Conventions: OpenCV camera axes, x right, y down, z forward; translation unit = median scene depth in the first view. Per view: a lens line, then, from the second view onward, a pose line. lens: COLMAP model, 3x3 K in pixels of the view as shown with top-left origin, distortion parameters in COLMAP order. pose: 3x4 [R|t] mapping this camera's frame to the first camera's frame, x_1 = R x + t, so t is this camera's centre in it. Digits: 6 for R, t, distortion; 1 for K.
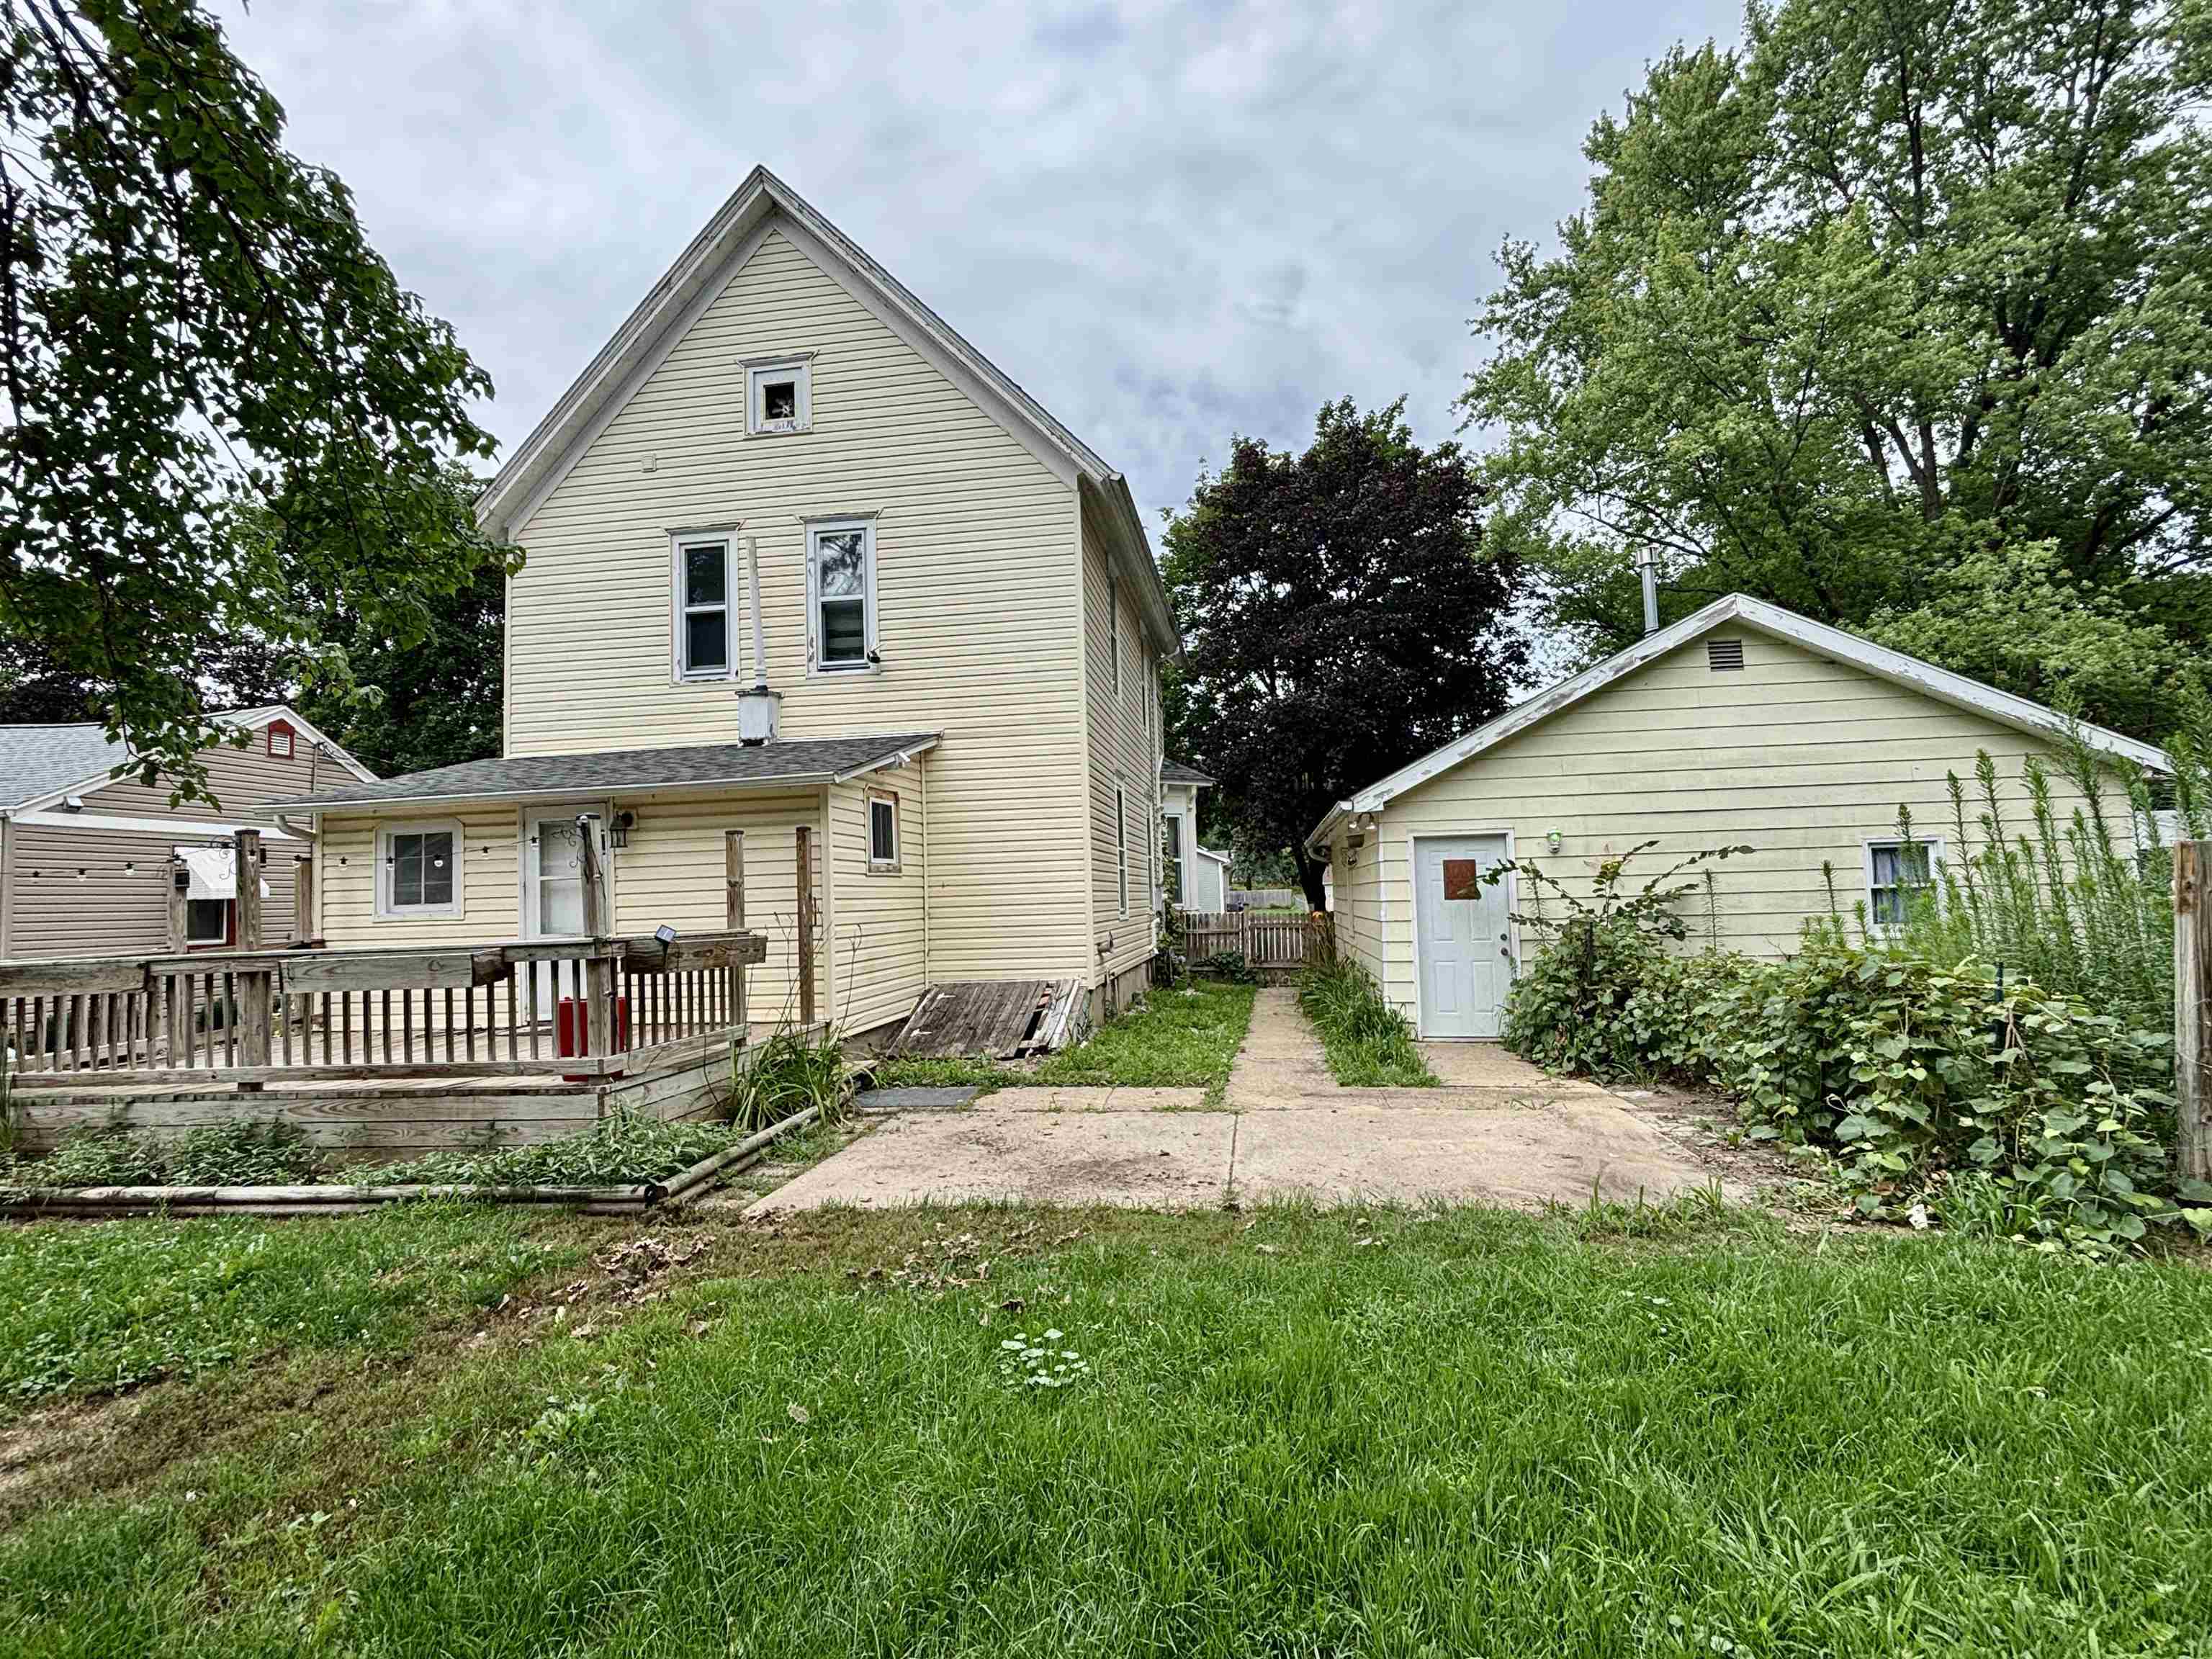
lens RADIAL K [[1056.1, 0, 1111.9], [0, 1056.1, 838.5], [0, 0, 1]] dist [0.001144, -0.000243]
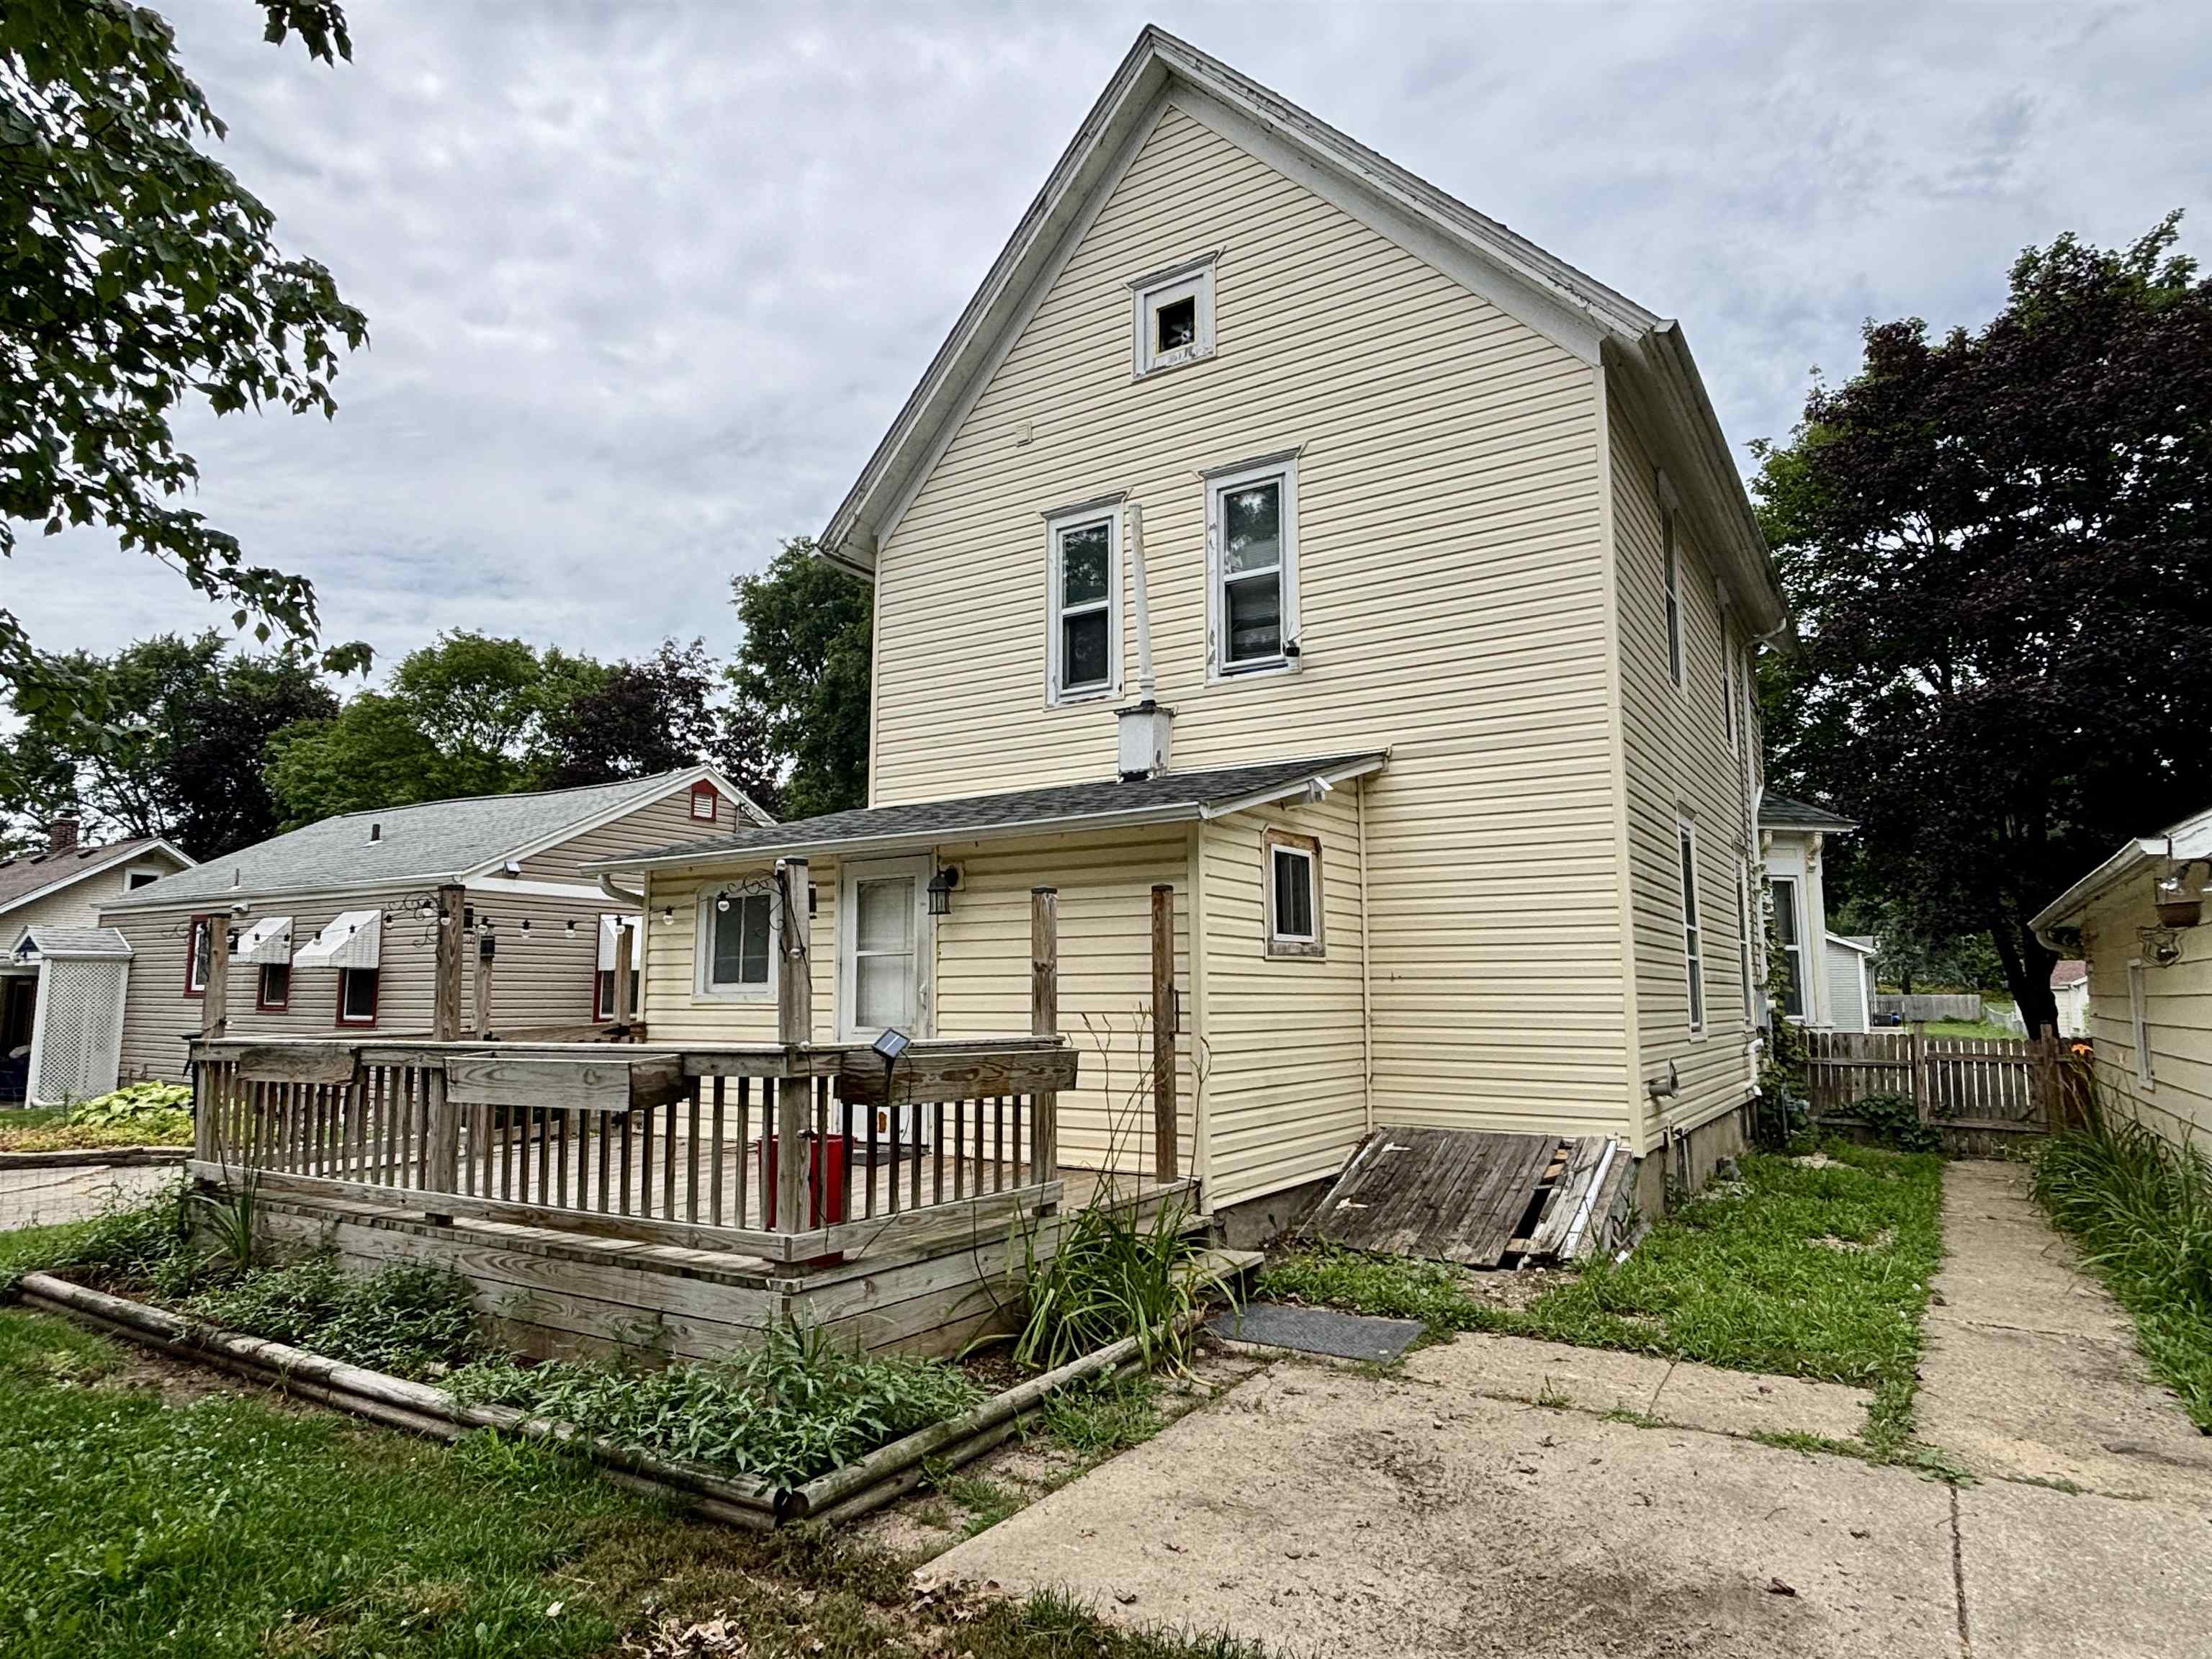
lens RADIAL K [[1289.0, 0, 1093.2], [0, 1289.0, 828.2], [0, 0, 1]] dist [0.013244, -0.016415]
pose [[0.908739, -0.020485, -0.416861, 0.009444], [-0.007784, 0.997789, -0.066001, 0.005632], [0.417292, 0.063223, 0.906571, 0.182965]]
